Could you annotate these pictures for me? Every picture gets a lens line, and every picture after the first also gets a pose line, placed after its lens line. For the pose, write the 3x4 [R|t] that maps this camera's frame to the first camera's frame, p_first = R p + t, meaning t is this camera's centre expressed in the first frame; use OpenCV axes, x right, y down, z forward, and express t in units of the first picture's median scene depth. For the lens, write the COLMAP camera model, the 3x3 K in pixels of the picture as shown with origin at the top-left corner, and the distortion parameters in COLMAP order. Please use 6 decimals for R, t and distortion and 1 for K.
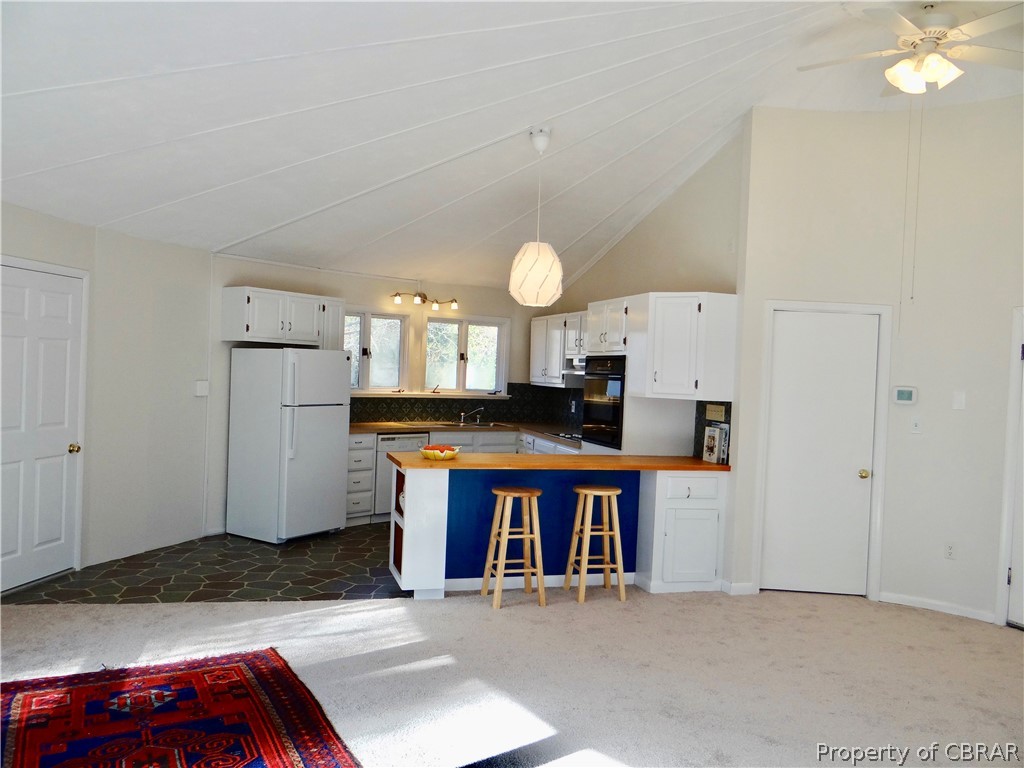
lens RADIAL K [[785.8, 0, 510.9], [0, 785.8, 381.0], [0, 0, 1]] dist [-0.002338, 0.000161]
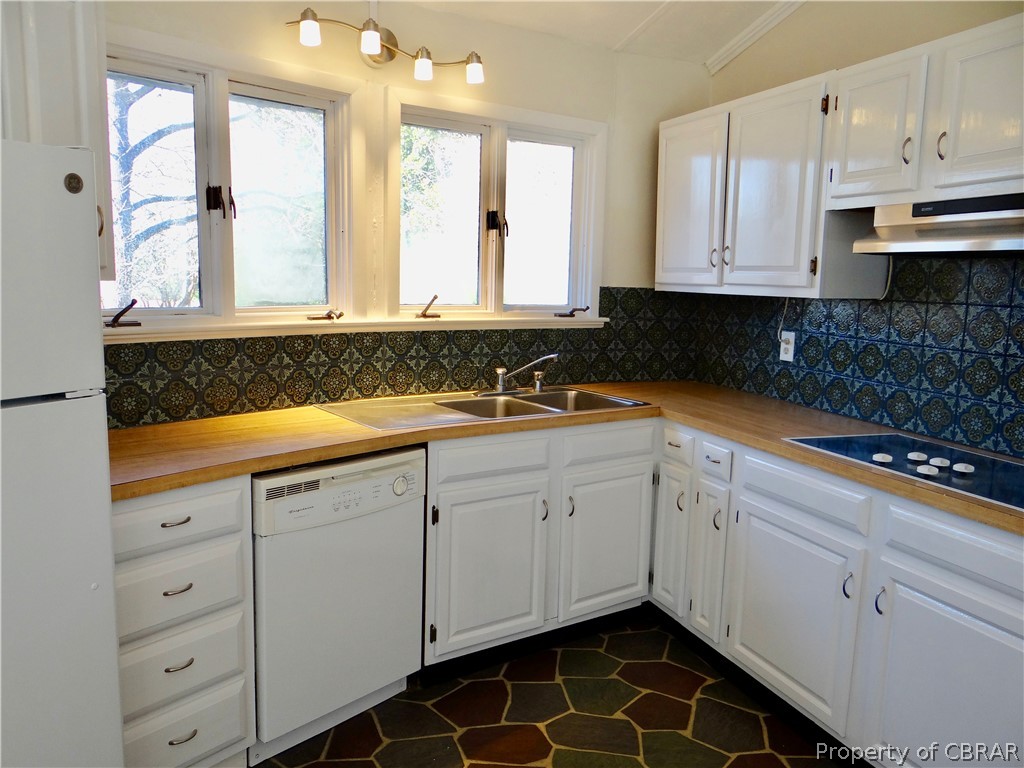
lens RADIAL K [[785.8, 0, 517.7], [0, 785.8, 390.4], [0, 0, 1]] dist [-0.002338, 0.000161]
pose [[0.996911, -0.027680, 0.073505, -0.082527], [0.017828, 0.991163, 0.131443, 0.001058], [-0.076494, -0.129726, 0.988595, 0.625167]]
